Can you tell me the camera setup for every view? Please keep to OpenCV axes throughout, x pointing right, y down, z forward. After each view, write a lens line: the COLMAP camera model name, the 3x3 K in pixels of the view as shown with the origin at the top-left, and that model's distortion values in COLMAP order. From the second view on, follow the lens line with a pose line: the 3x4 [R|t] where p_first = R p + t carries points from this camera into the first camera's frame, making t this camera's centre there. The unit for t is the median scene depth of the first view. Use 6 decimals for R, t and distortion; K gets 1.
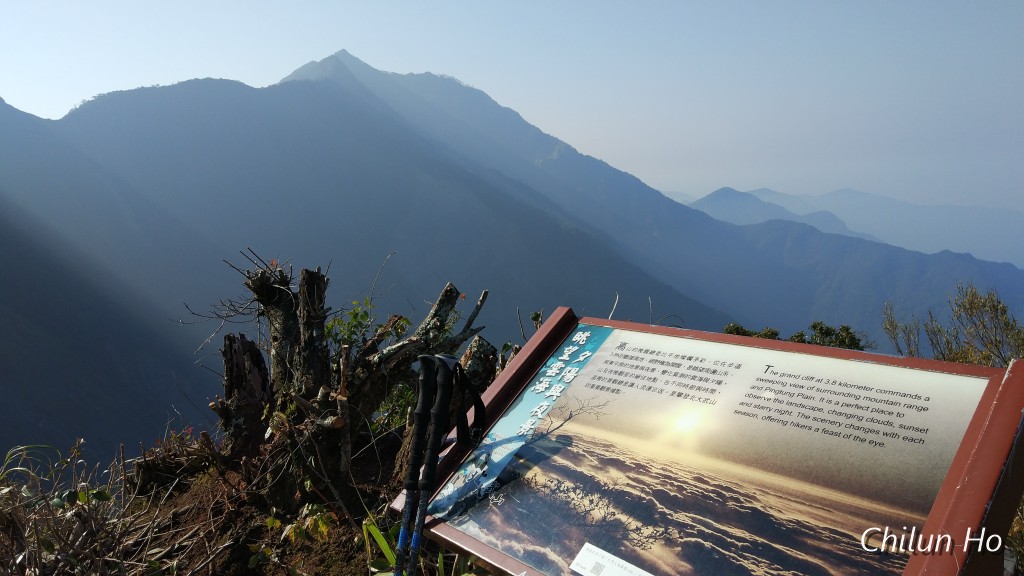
lens RADIAL K [[782.0, 0, 515.6], [0, 782.0, 282.3], [0, 0, 1]] dist [0.078821, -0.097364]
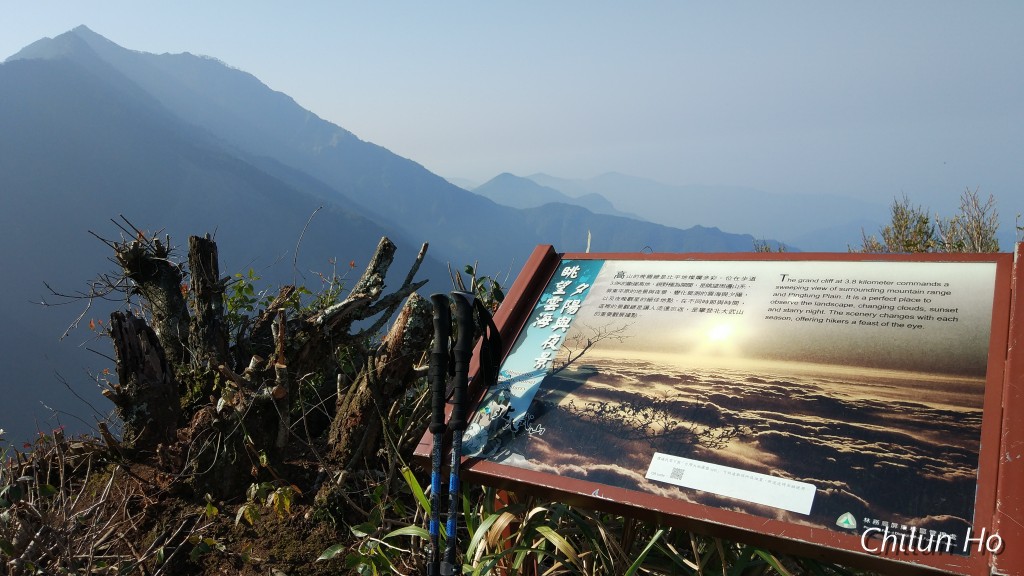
lens RADIAL K [[789.0, 0, 498.9], [0, 789.0, 285.6], [0, 0, 1]] dist [0.078044, -0.084016]
pose [[0.963162, -0.059805, 0.262189, -0.214101], [0.056274, 0.998195, 0.020964, 0.048829], [-0.262969, -0.005438, 0.964789, 0.039276]]
